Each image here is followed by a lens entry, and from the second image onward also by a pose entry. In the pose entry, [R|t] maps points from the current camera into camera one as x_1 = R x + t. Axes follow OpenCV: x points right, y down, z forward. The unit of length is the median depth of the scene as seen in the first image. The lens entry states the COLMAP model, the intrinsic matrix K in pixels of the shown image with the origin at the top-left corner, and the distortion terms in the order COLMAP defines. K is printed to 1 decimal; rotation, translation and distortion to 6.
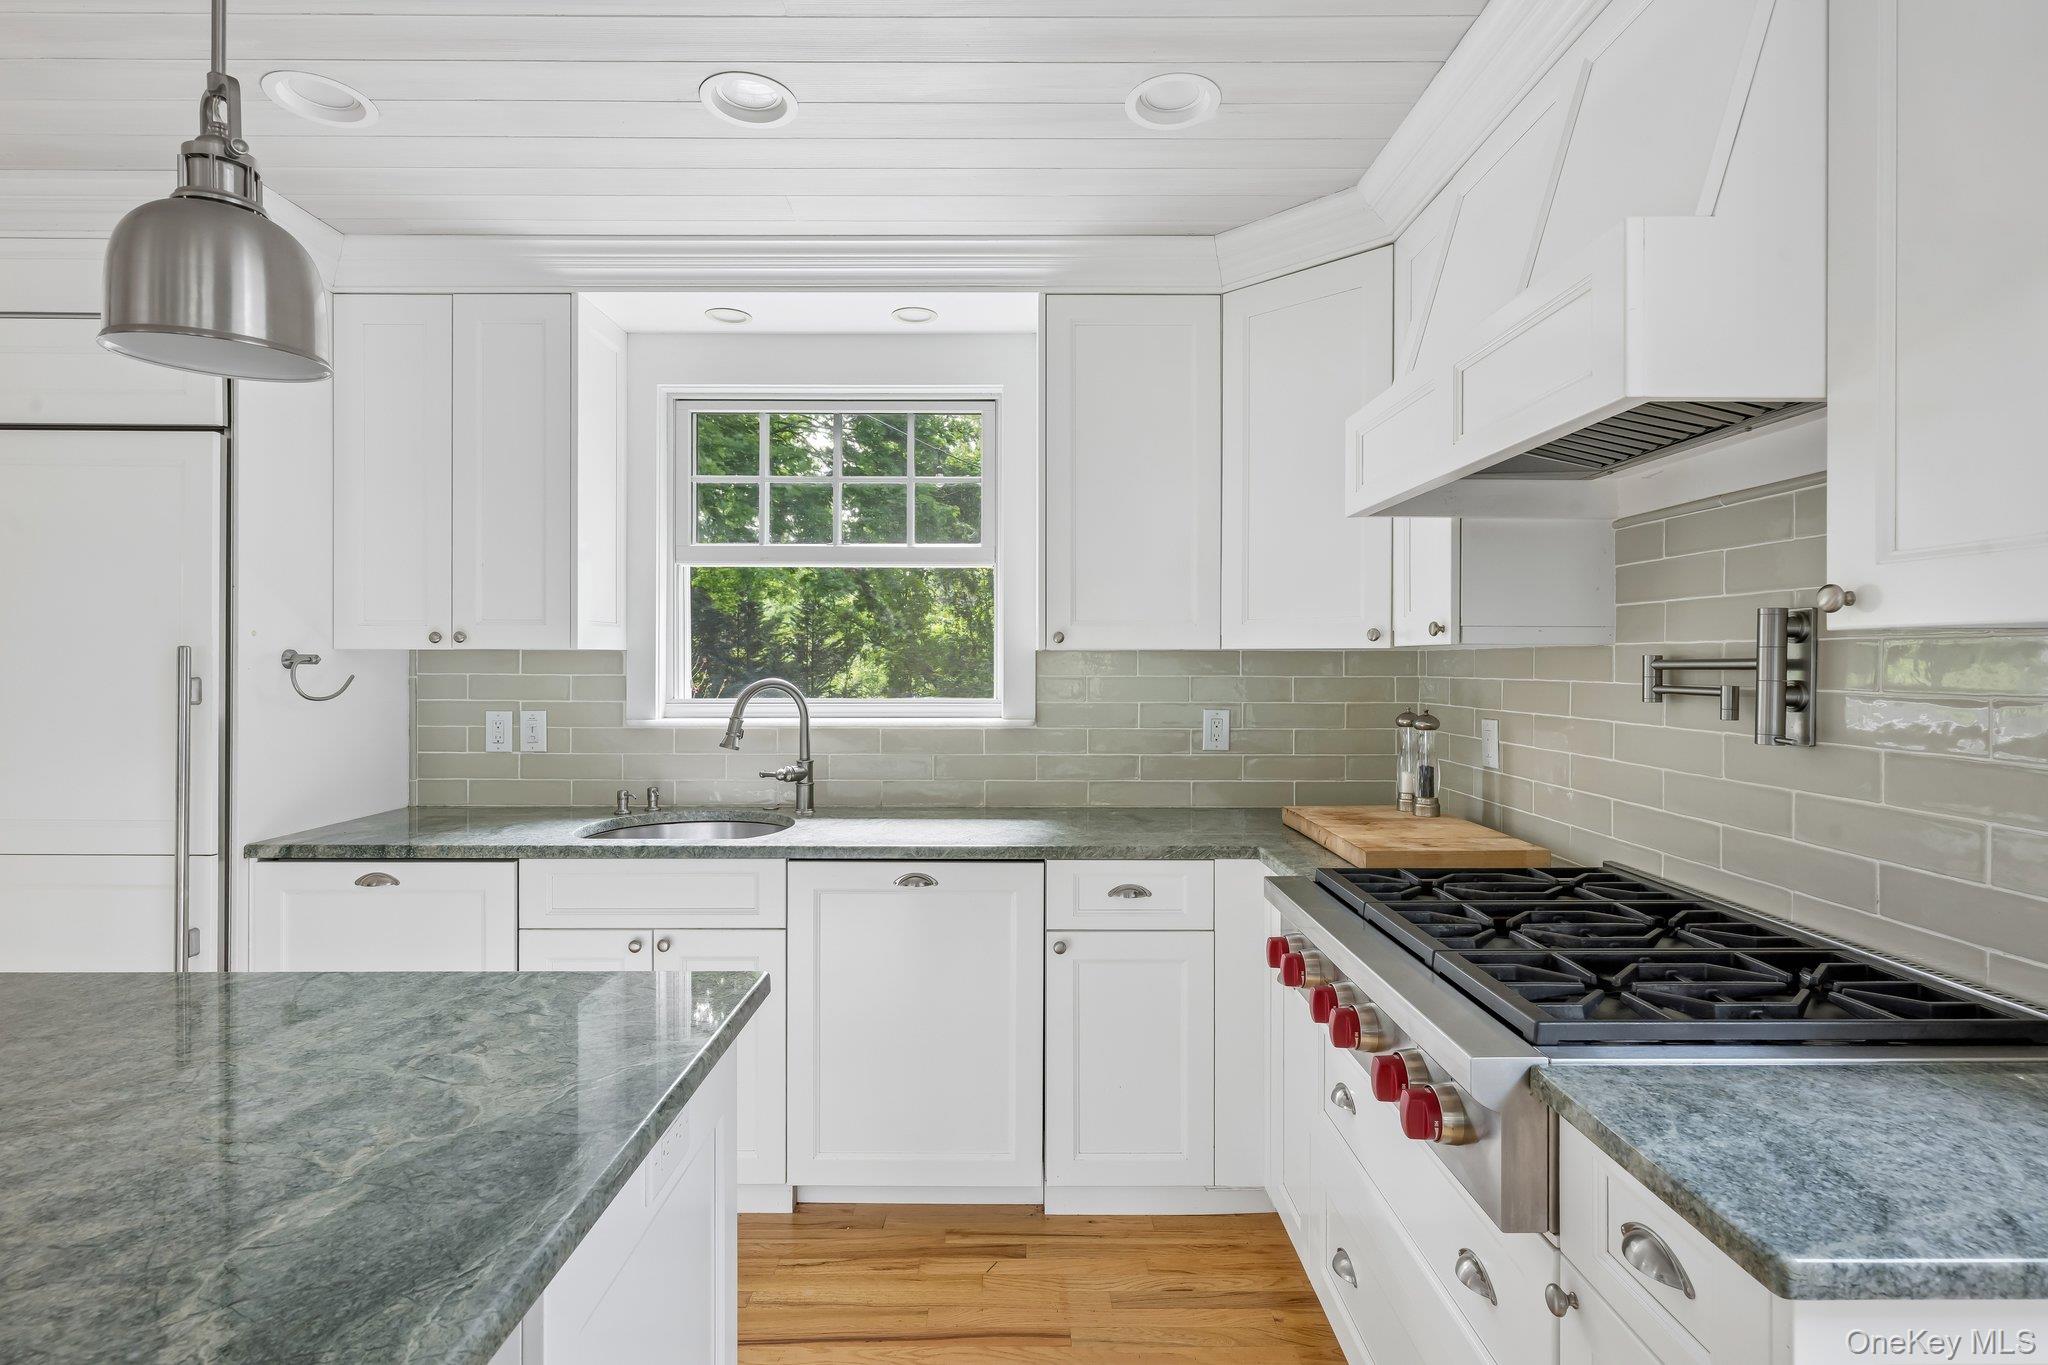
lens RADIAL K [[992.0, 0, 1022.2], [0, 992.0, 662.7], [0, 0, 1]] dist [-0.002164, 0.000392]
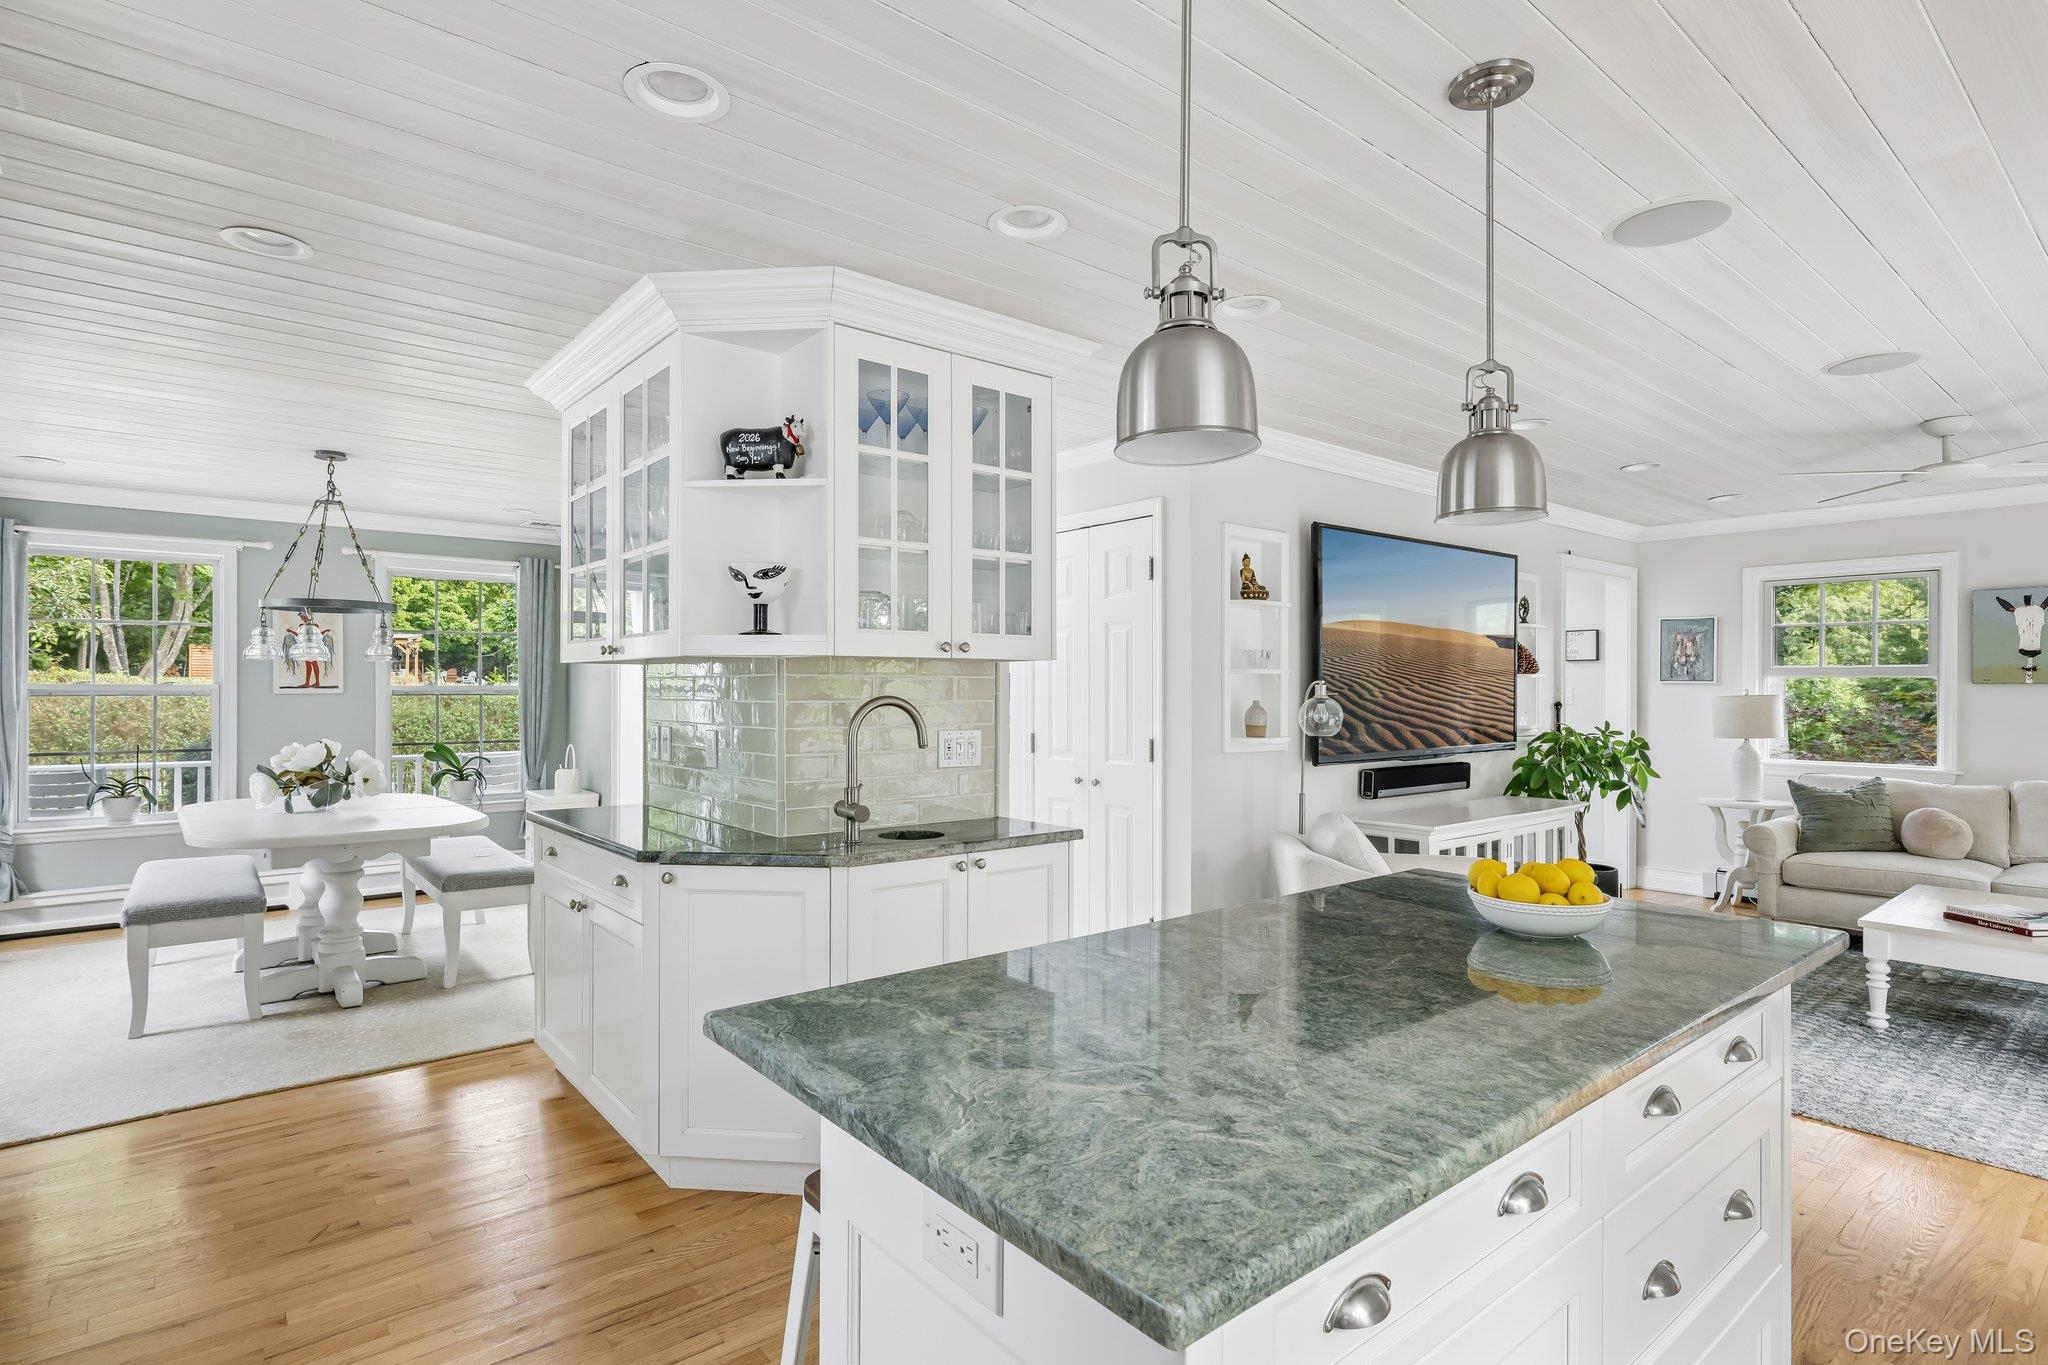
lens RADIAL K [[1026.2, 0, 1020.6], [0, 1026.2, 687.5], [0, 0, 1]] dist [0.001117, 0.000673]
pose [[-0.770188, -0.004799, -0.637799, 0.085065], [-0.007636, 0.999969, 0.001697, -0.001677], [0.637771, 0.006177, -0.770201, 0.826606]]
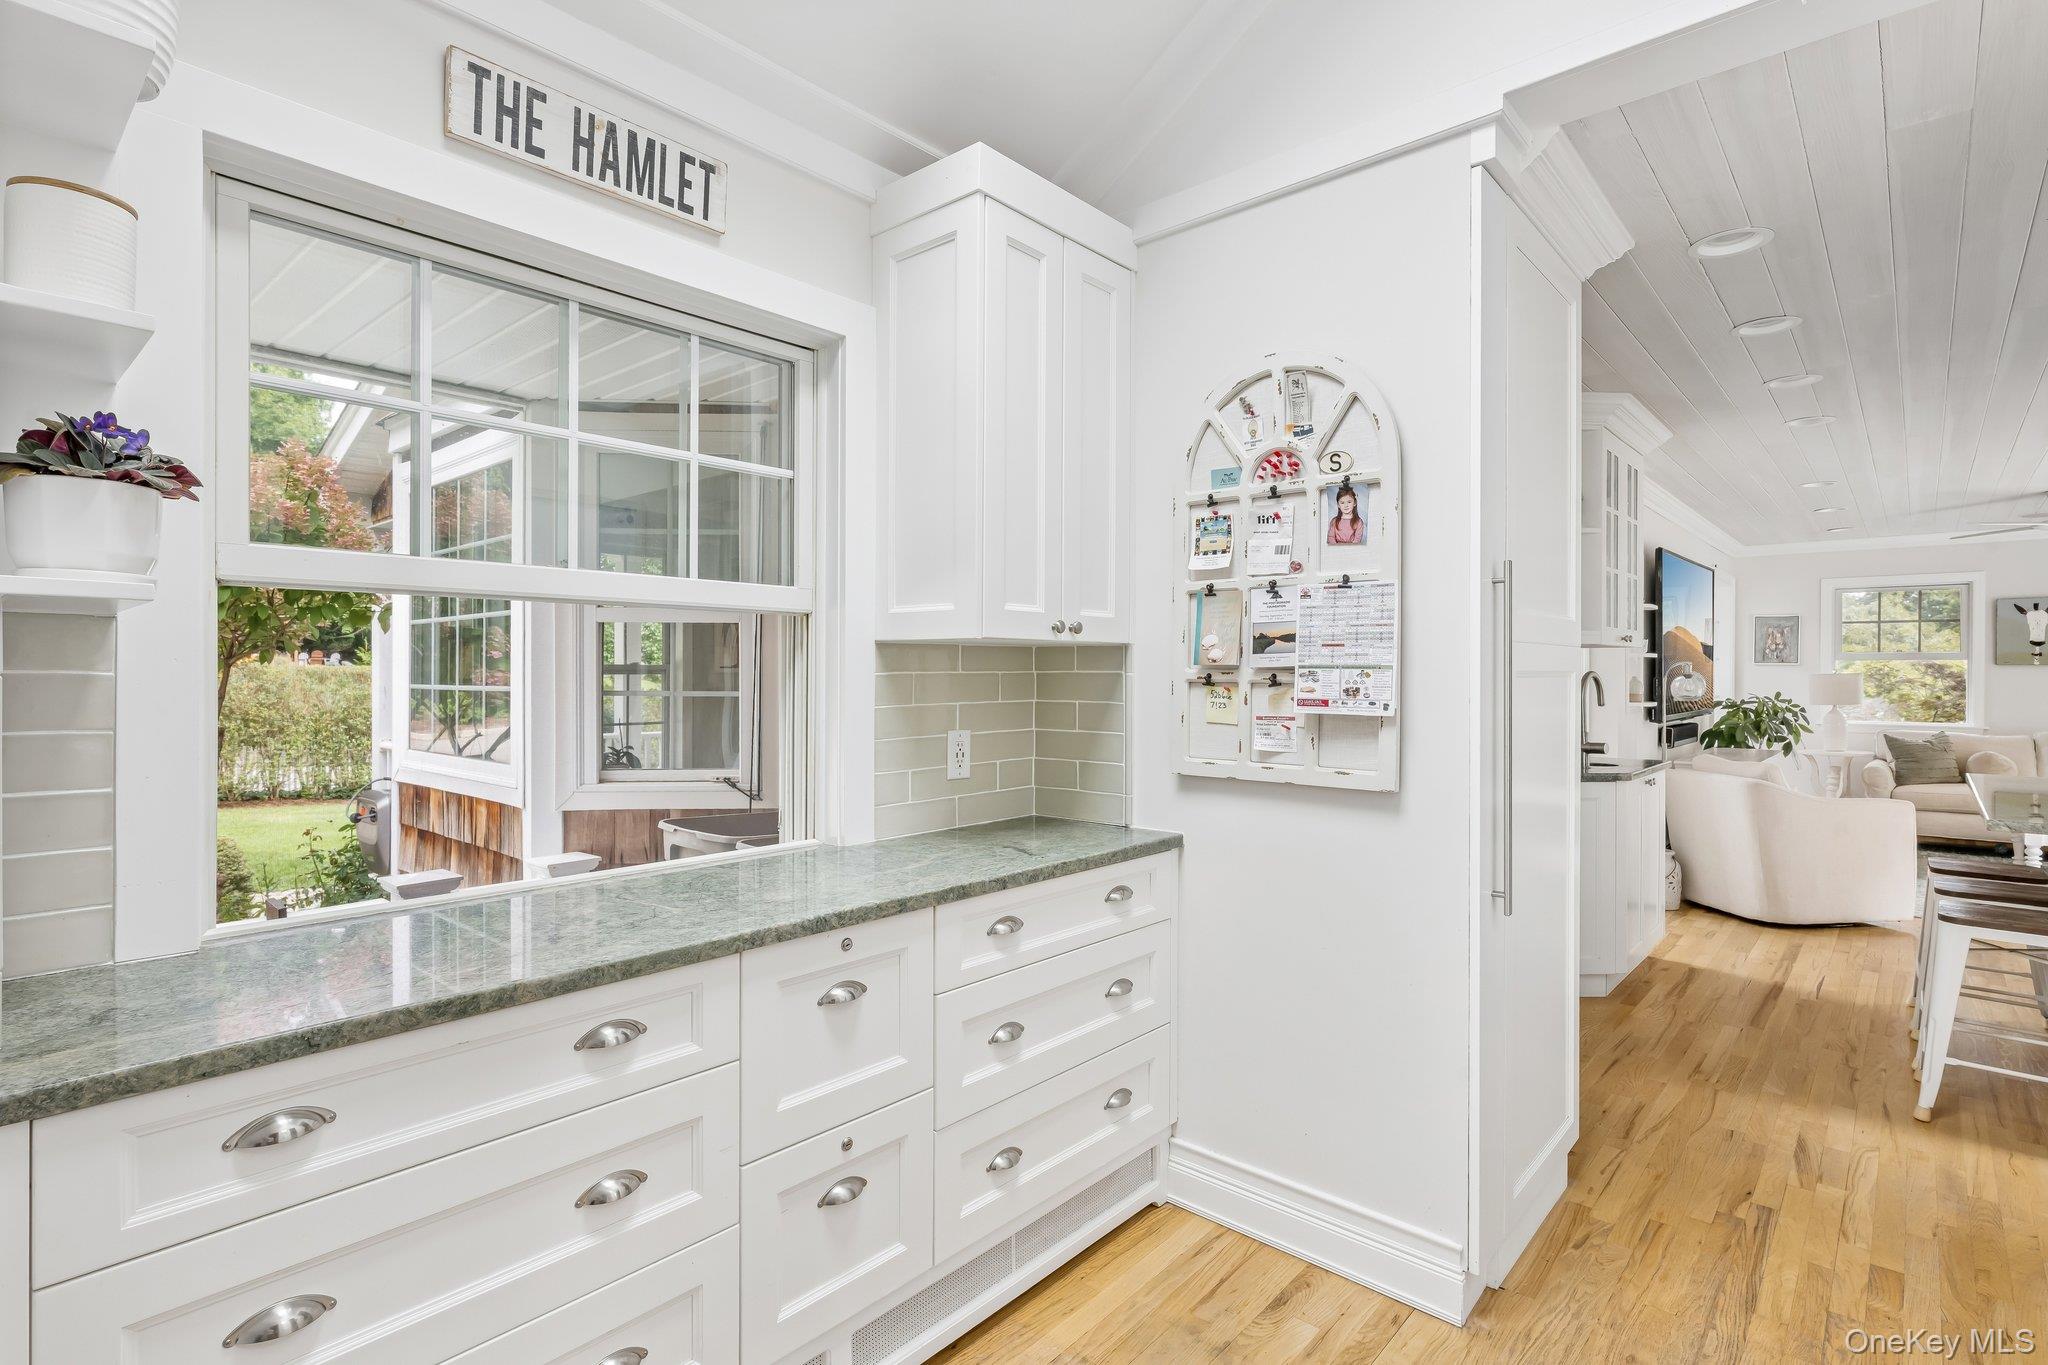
lens RADIAL K [[992.0, 0, 1028.5], [0, 992.0, 677.3], [0, 0, 1]] dist [-0.002164, 0.000392]
pose [[-0.666601, 0.001406, -0.745413, 1.482043], [-0.006784, 0.999945, 0.007953, 0.014608], [0.745384, 0.010358, -0.666555, 0.167743]]
